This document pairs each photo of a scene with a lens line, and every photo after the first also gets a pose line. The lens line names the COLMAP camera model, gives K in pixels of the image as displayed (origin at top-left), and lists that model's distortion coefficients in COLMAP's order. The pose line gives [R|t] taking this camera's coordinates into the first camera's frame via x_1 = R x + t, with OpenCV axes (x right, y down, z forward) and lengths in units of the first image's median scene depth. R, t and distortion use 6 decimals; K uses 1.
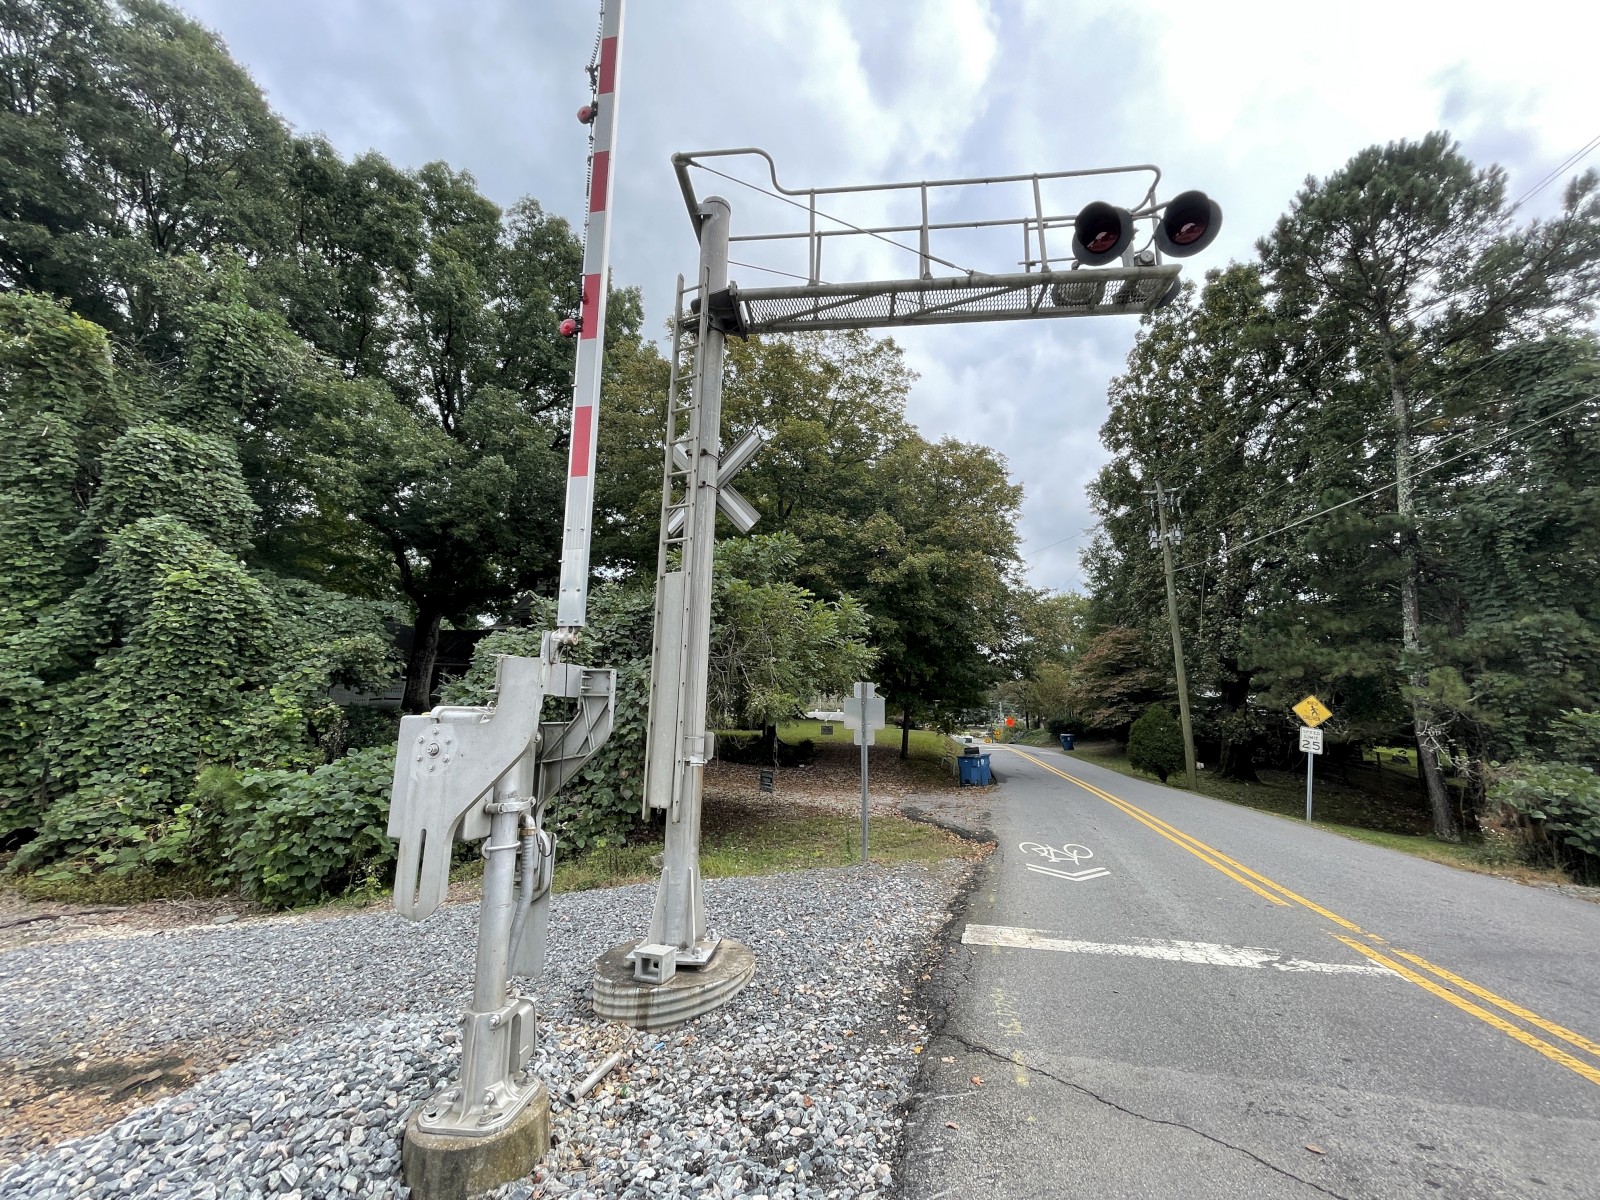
lens RADIAL K [[643.4, 0, 800.0], [0, 643.4, 600.0], [0, 0, 1]] dist [-0.002410, -0.000009]
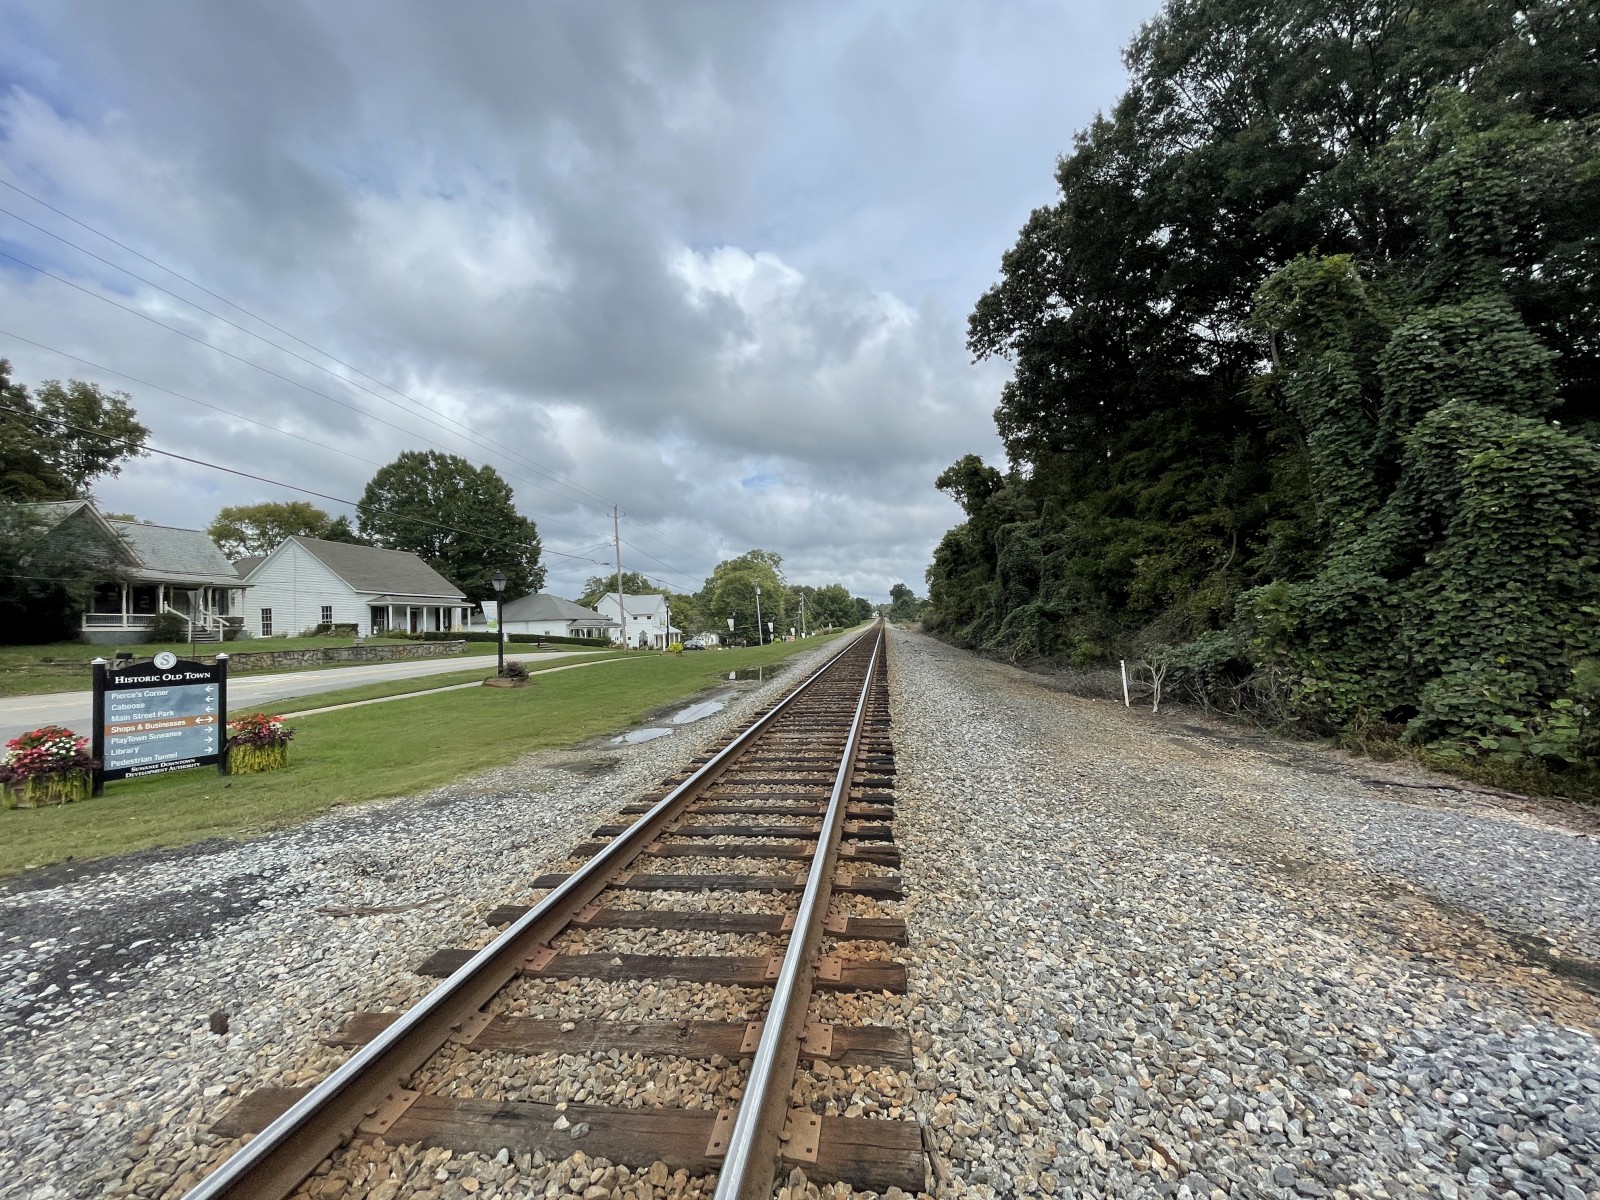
lens RADIAL K [[647.9, 0, 805.3], [0, 647.9, 597.4], [0, 0, 1]] dist [-0.000537, -0.000431]
pose [[-0.017489, -0.050761, -0.998558, -0.022711], [0.212442, 0.975718, -0.053321, 0.001542], [0.977017, -0.213068, -0.006280, -0.000116]]
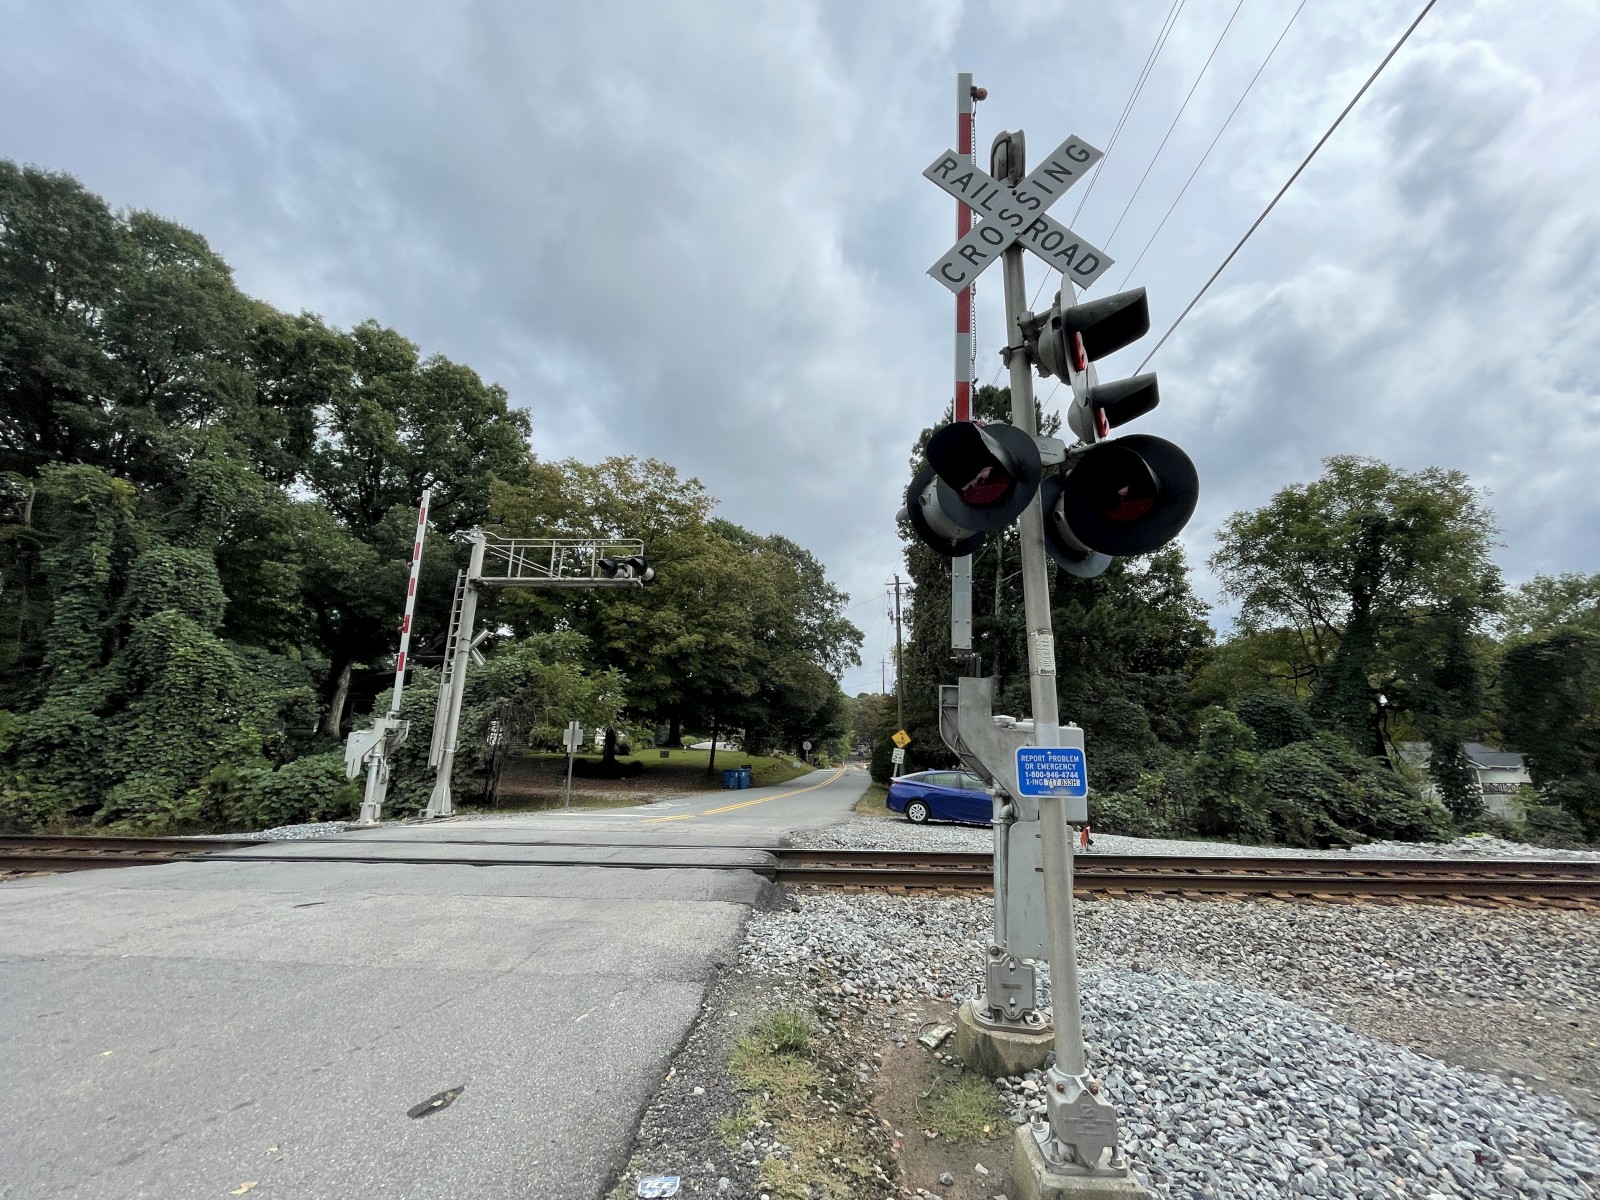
lens RADIAL K [[641.2, 0, 801.3], [0, 641.2, 598.9], [0, 0, 1]] dist [-0.002635, -0.000534]
pose [[0.994316, 0.024973, 0.103497, 0.419248], [-0.019846, 0.998538, -0.050278, -0.122552], [-0.104601, 0.047939, 0.993358, -0.790812]]
